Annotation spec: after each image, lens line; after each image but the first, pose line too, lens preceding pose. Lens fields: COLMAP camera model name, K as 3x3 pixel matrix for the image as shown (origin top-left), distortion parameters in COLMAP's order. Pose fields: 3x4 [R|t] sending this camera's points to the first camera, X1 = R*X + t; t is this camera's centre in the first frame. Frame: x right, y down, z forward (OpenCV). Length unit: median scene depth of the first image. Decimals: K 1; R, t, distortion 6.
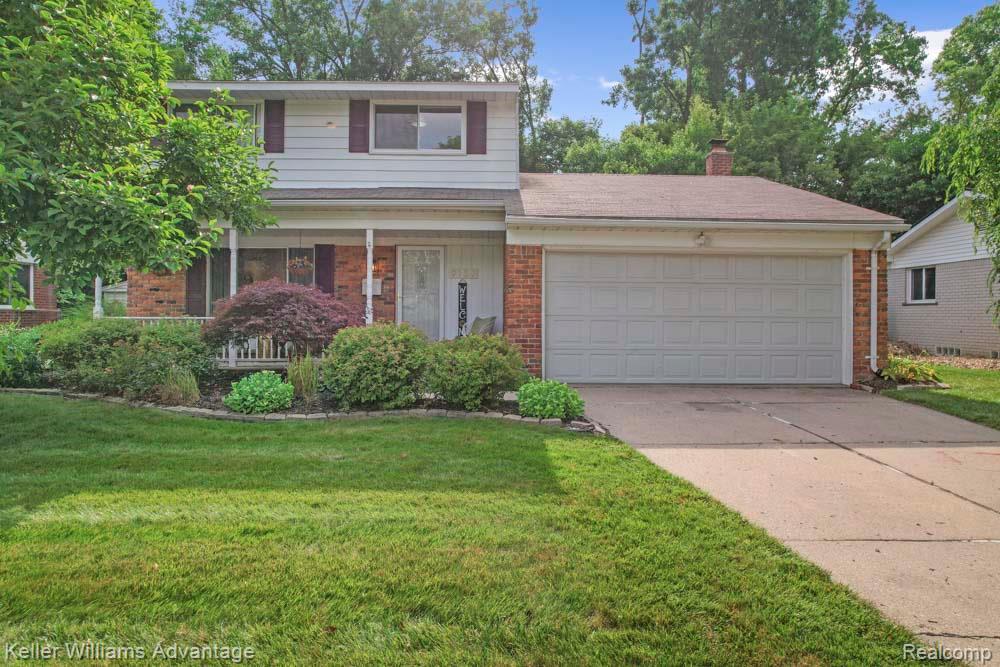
lens RADIAL K [[638.5, 0, 500.7], [0, 638.5, 316.7], [0, 0, 1]] dist [-0.069584, 0.054124]
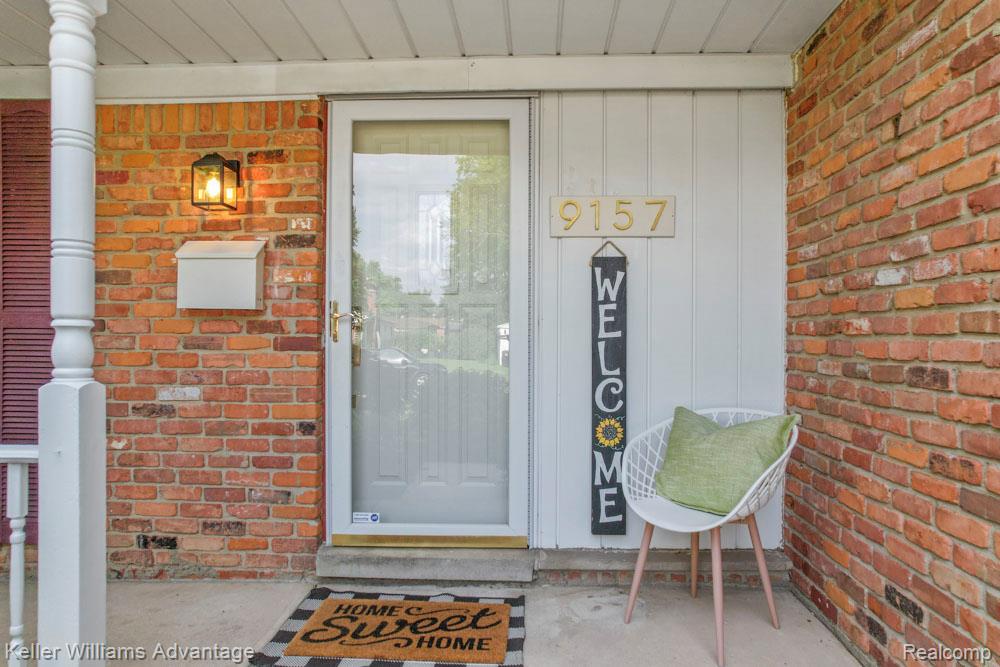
lens RADIAL K [[628.5, 0, 500.0], [0, 628.5, 333.5], [0, 0, 1]] dist [-0.043502, 0.000908]
pose [[0.995891, -0.004129, -0.090467, -0.088427], [0.004079, 0.999991, -0.000747, -0.027868], [0.090469, 0.000375, 0.995899, 0.865900]]
